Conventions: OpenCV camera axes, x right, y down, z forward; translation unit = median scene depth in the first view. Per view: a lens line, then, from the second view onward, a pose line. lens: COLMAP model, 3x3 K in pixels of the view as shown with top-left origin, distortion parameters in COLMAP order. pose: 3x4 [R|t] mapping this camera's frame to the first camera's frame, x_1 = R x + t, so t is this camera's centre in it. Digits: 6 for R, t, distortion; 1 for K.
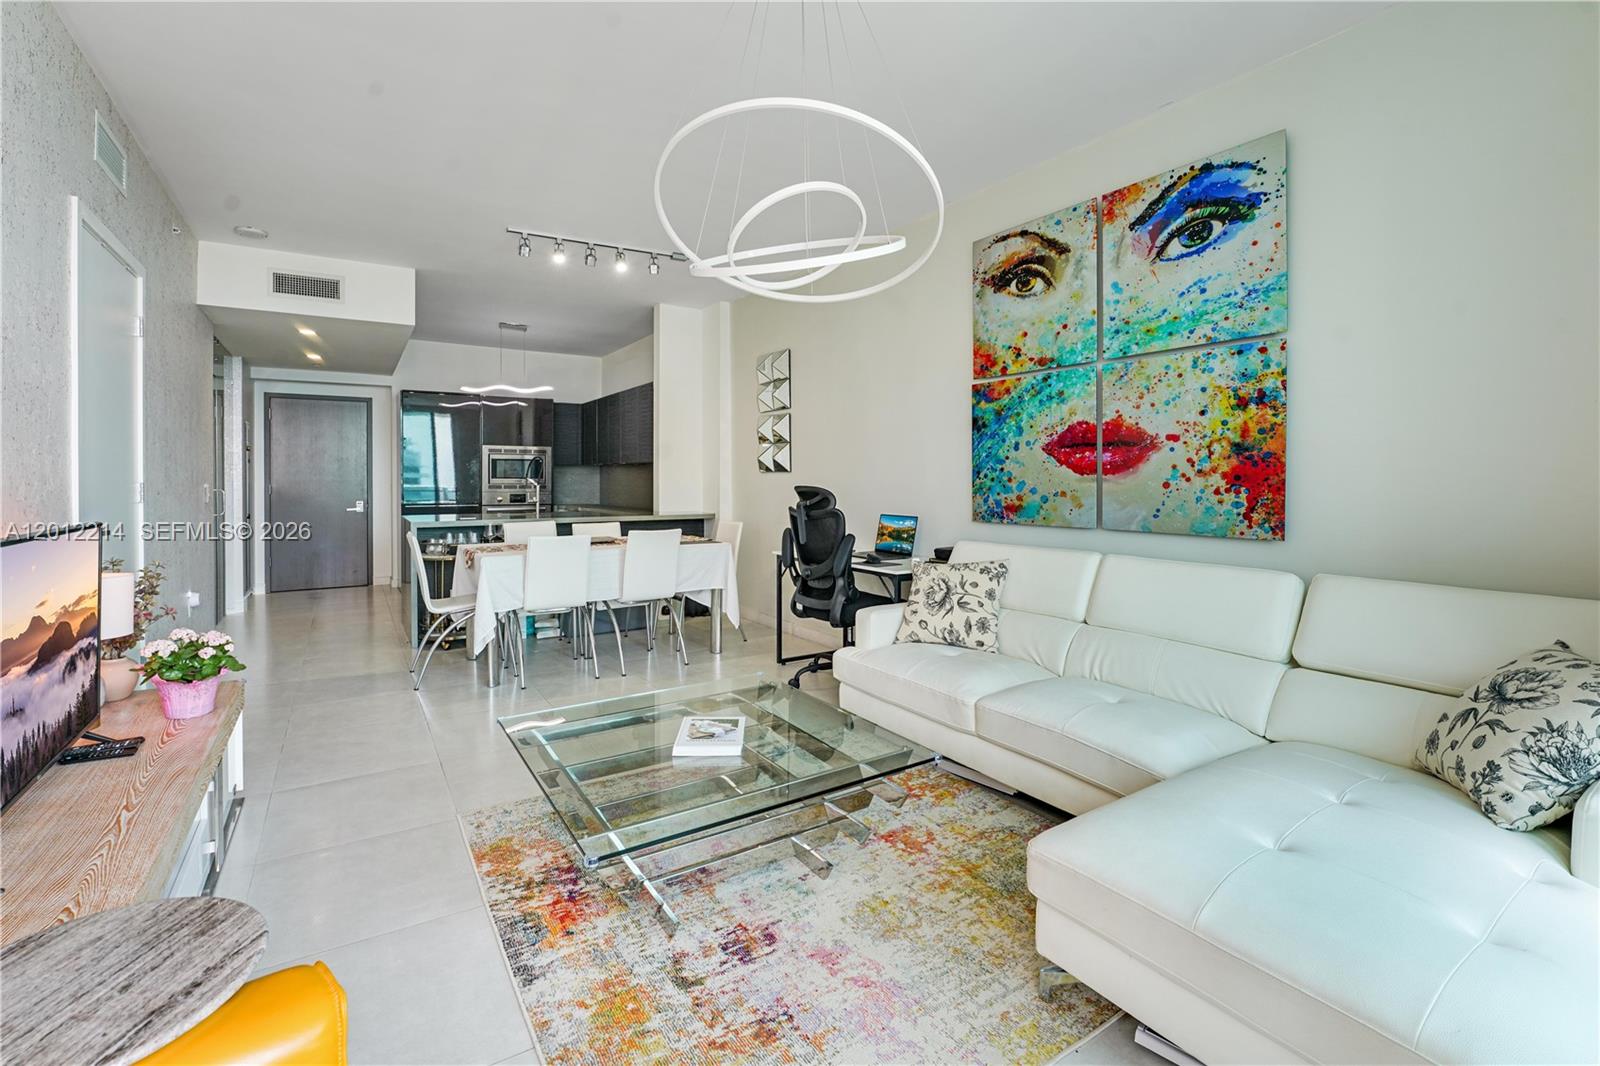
lens RADIAL K [[658.7, 0, 791.5], [0, 658.7, 497.0], [0, 0, 1]] dist [-0.033142, 0.004554]
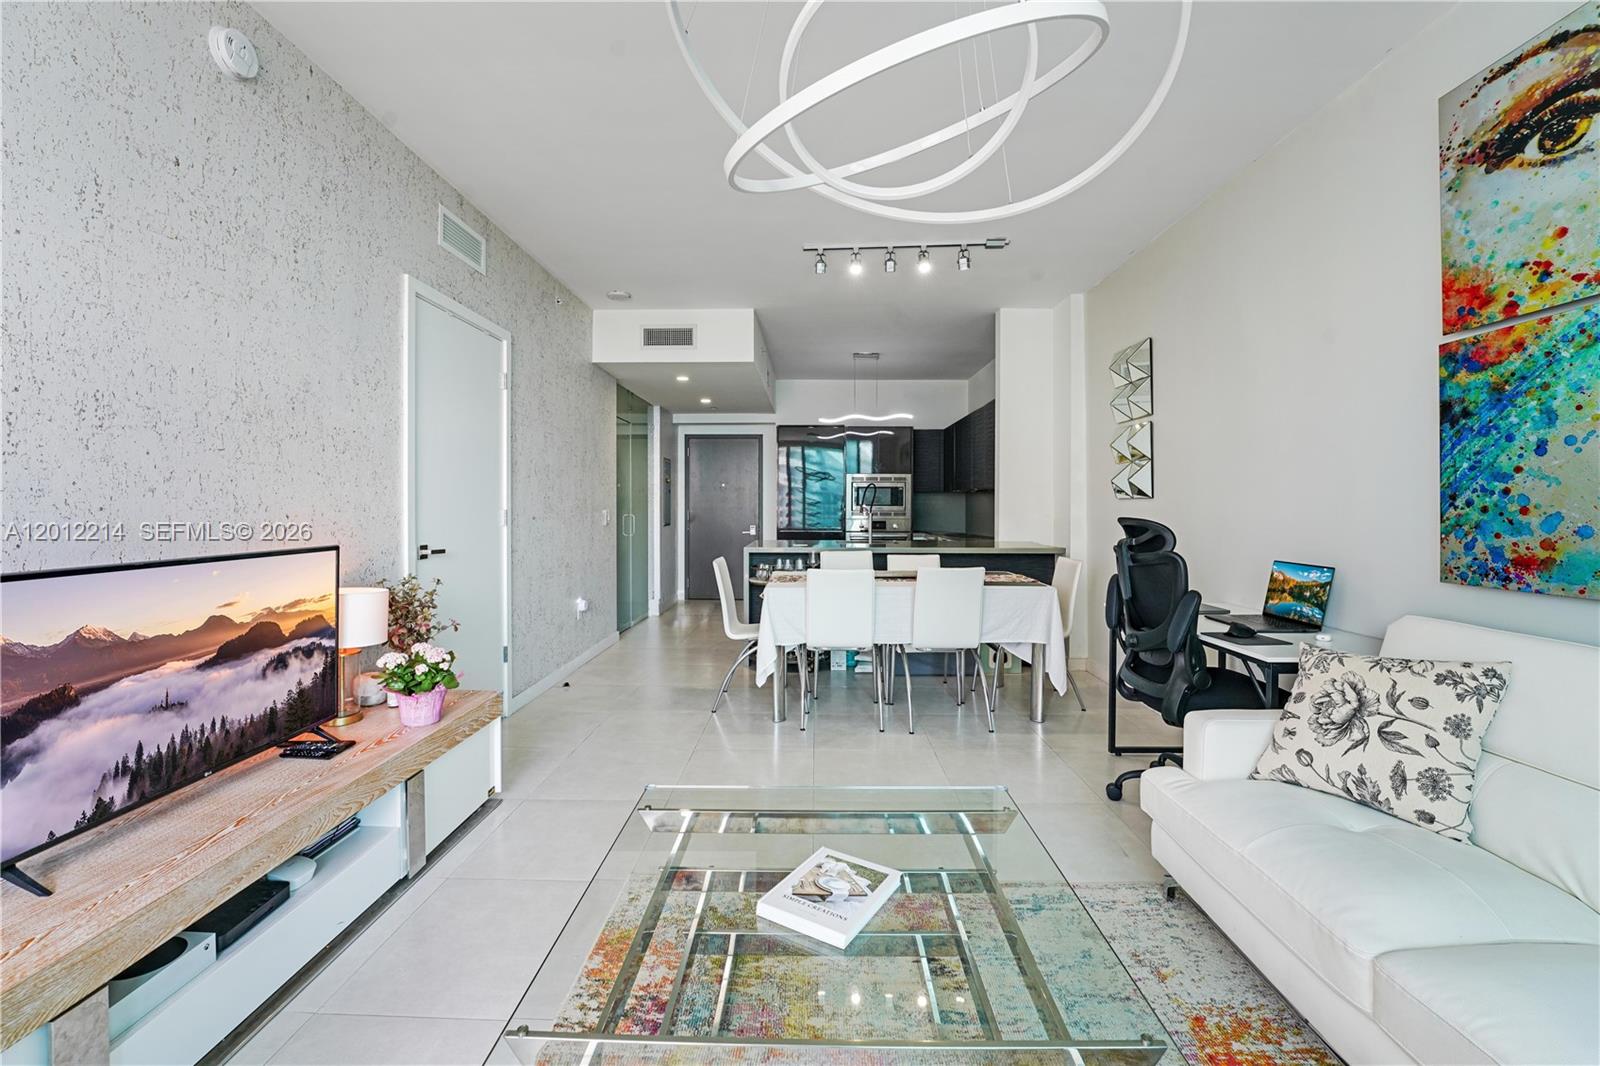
lens RADIAL K [[658.7, 0, 804.2], [0, 658.7, 517.8], [0, 0, 1]] dist [-0.033142, 0.004554]
pose [[0.838314, 0.010136, -0.545094, 0.100383], [-0.015339, 0.999870, -0.004998, -0.007032], [0.544972, 0.012551, 0.838360, 0.199621]]
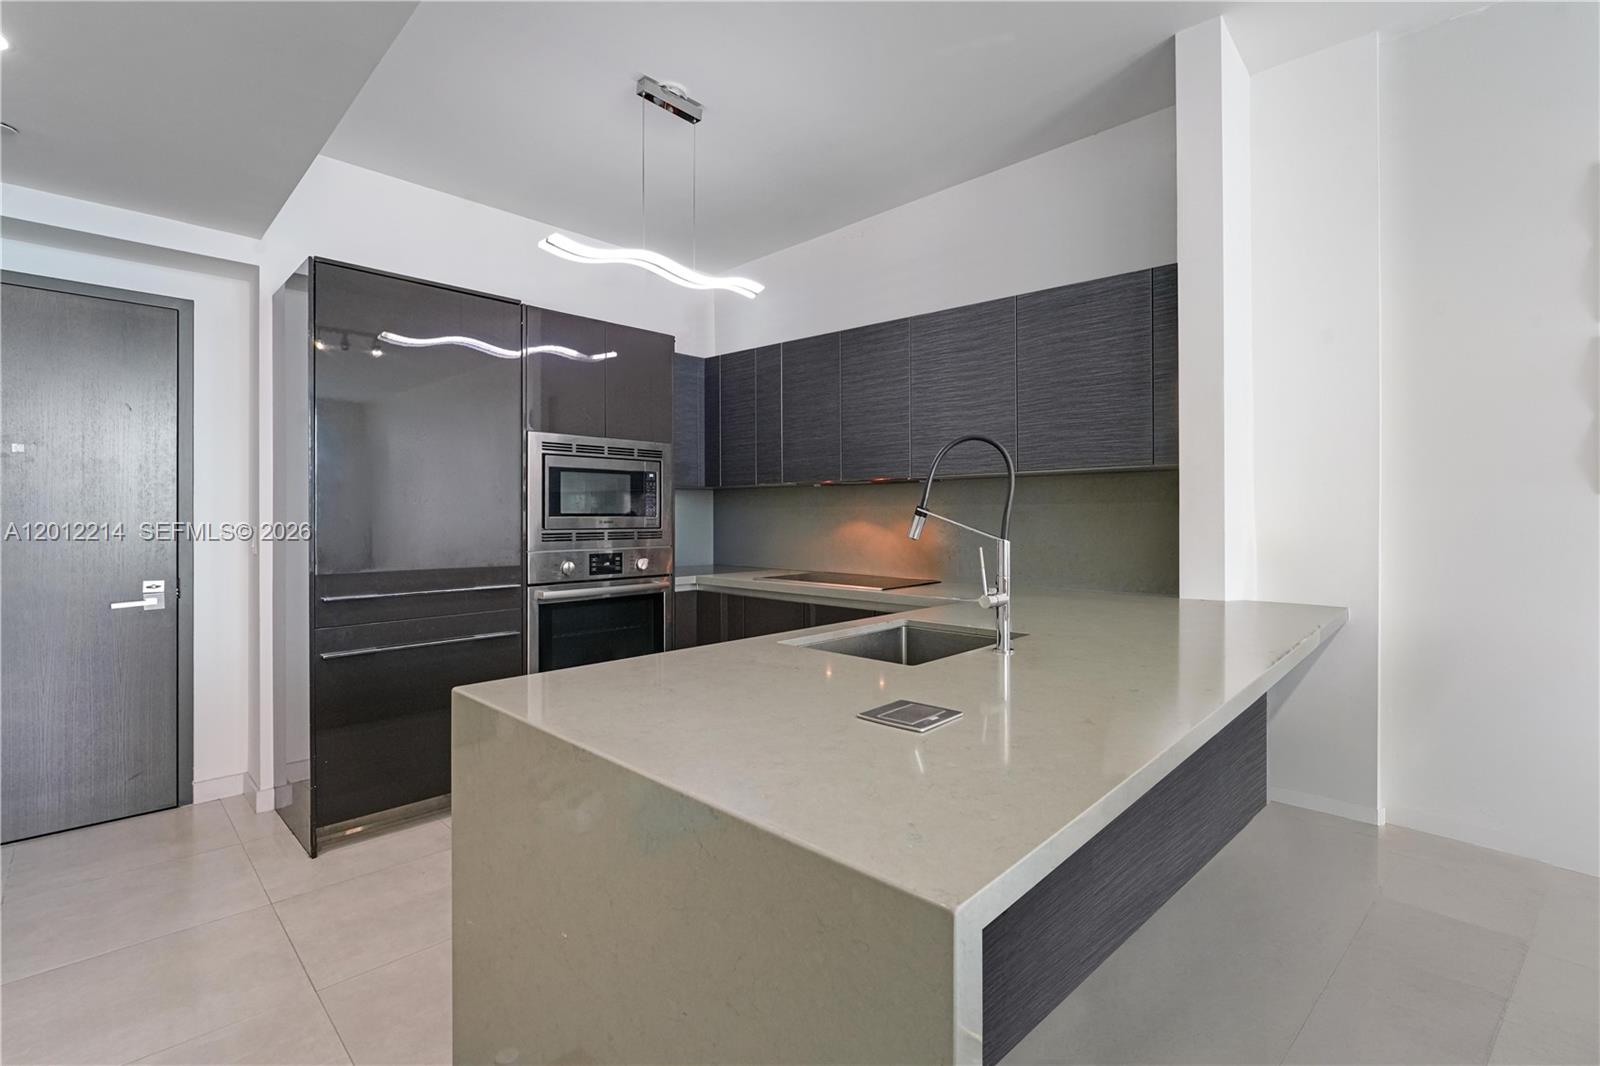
lens RADIAL K [[702.4, 0, 813.9], [0, 702.4, 524.5], [0, 0, 1]] dist [-0.022150, 0.001212]
pose [[0.975118, -0.006467, 0.221594, -0.940471], [0.009858, 0.999851, -0.014199, -0.037568], [-0.221469, 0.016030, 0.975036, 1.310181]]
